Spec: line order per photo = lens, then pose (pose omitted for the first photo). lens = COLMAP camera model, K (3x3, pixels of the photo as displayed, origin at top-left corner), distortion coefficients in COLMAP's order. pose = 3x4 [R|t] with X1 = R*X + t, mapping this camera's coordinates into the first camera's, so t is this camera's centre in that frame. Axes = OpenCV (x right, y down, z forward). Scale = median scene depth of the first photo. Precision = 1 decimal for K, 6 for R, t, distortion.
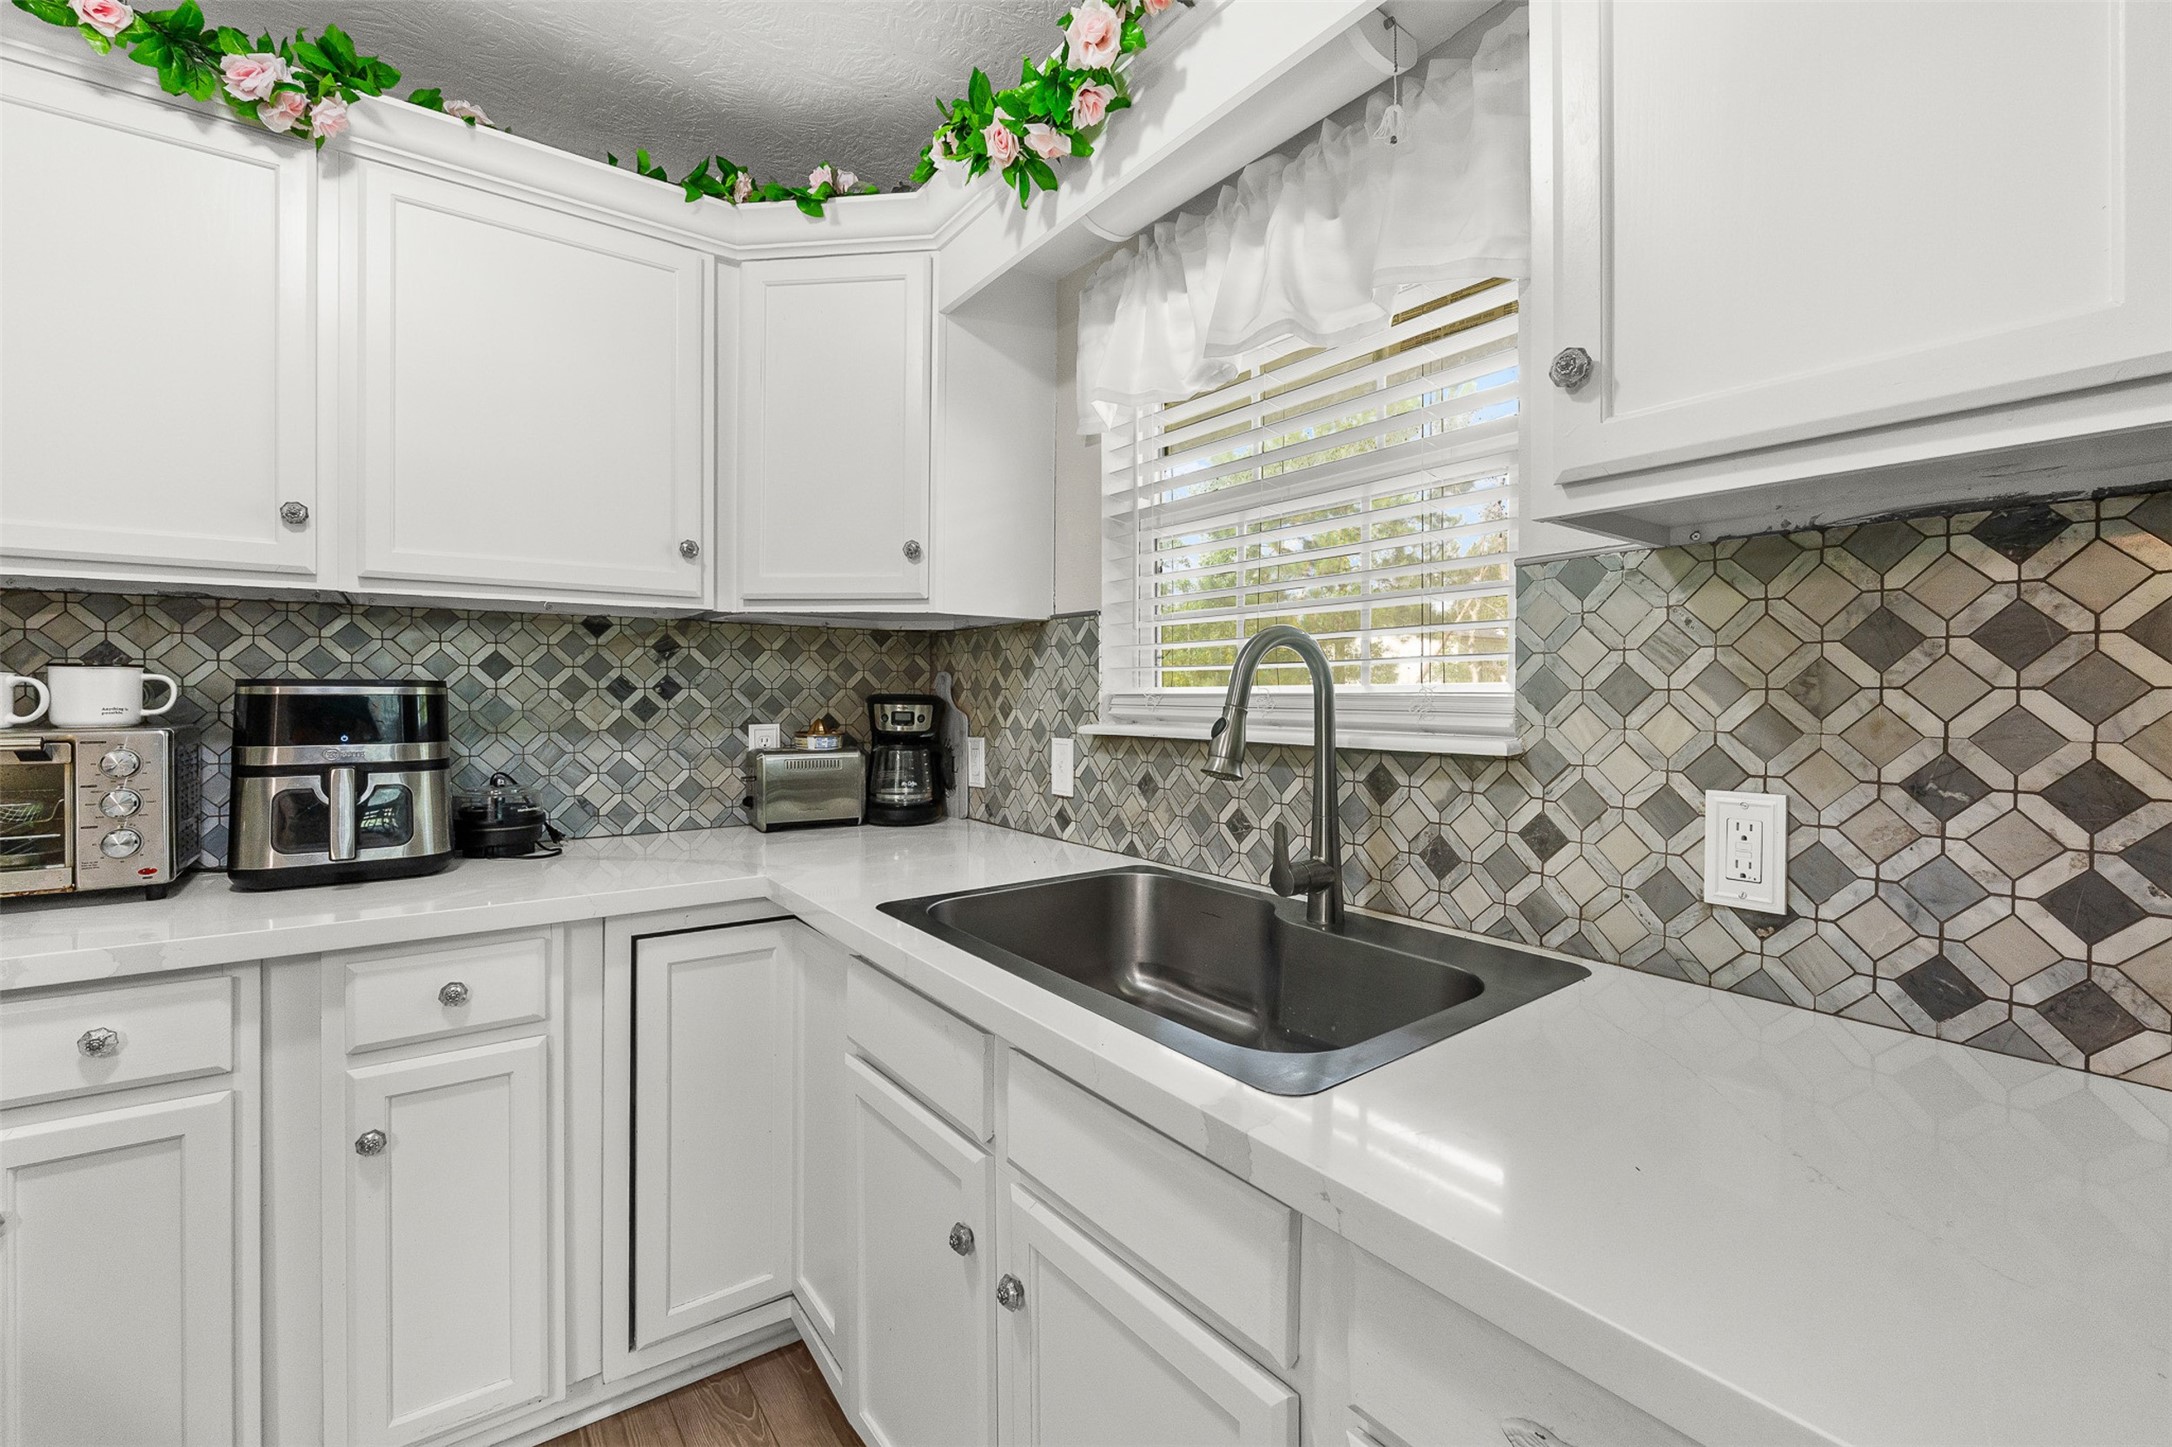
lens RADIAL K [[908.3, 0, 1086.9], [0, 908.3, 710.0], [0, 0, 1]] dist [-0.011073, 0.000824]
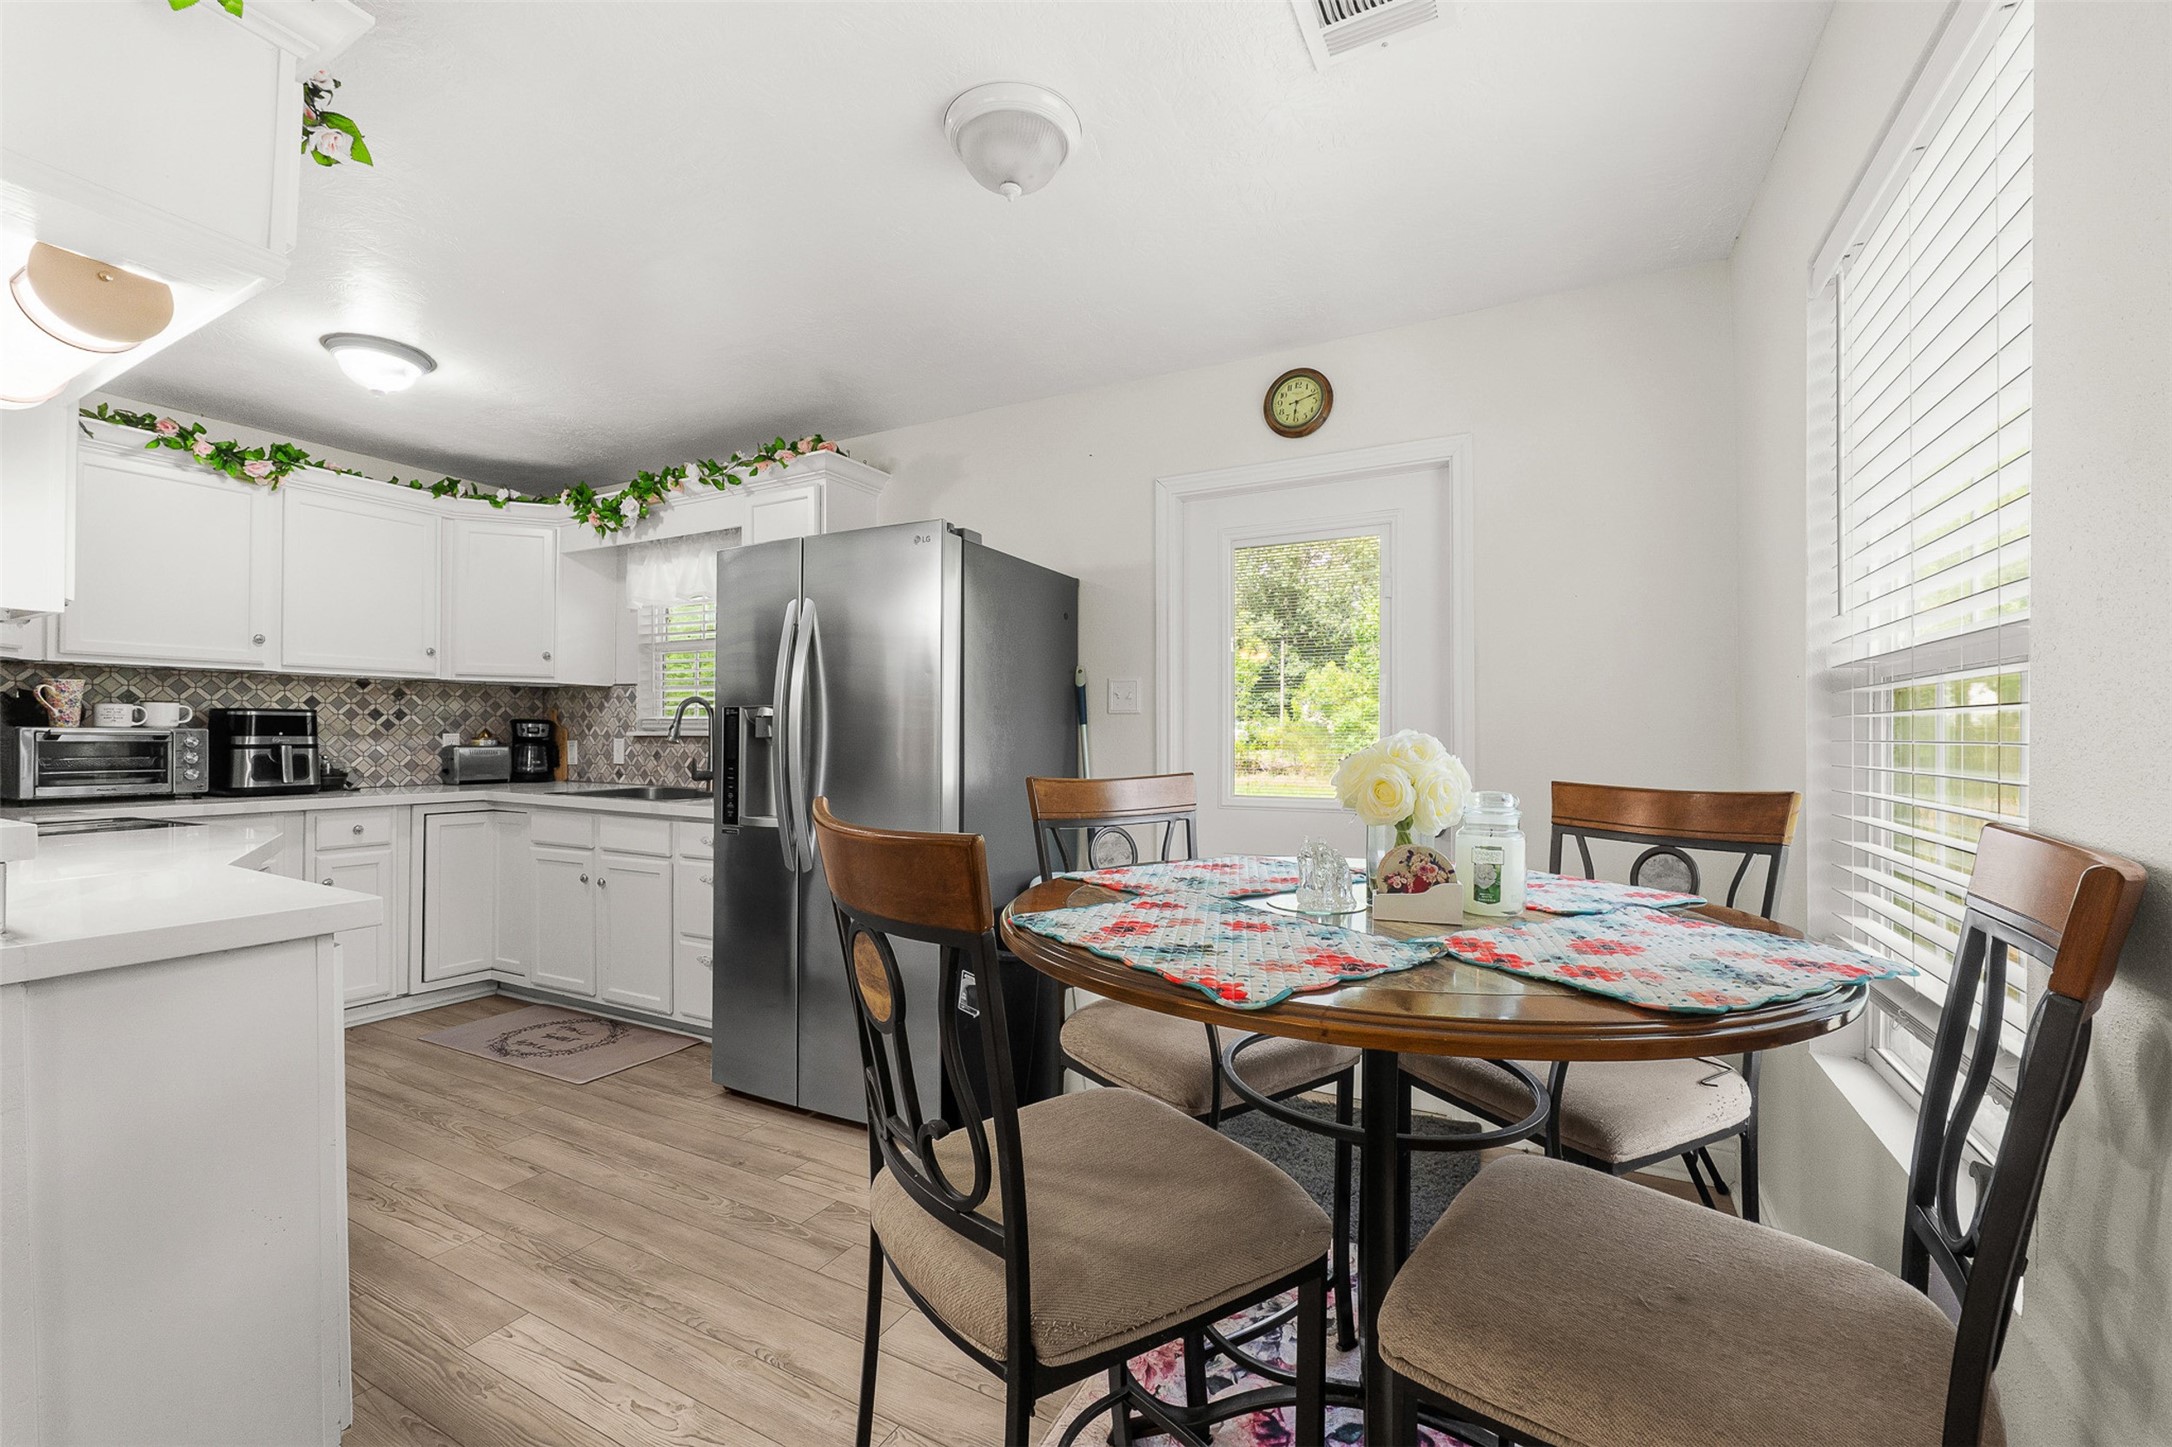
lens RADIAL K [[908.3, 0, 1085.6], [0, 908.3, 734.5], [0, 0, 1]] dist [-0.011073, 0.000824]
pose [[0.903255, 0.002018, 0.429099, 0.054863], [0.003301, 0.999927, -0.011652, 0.050565], [-0.429091, 0.011941, 0.903182, -1.531035]]
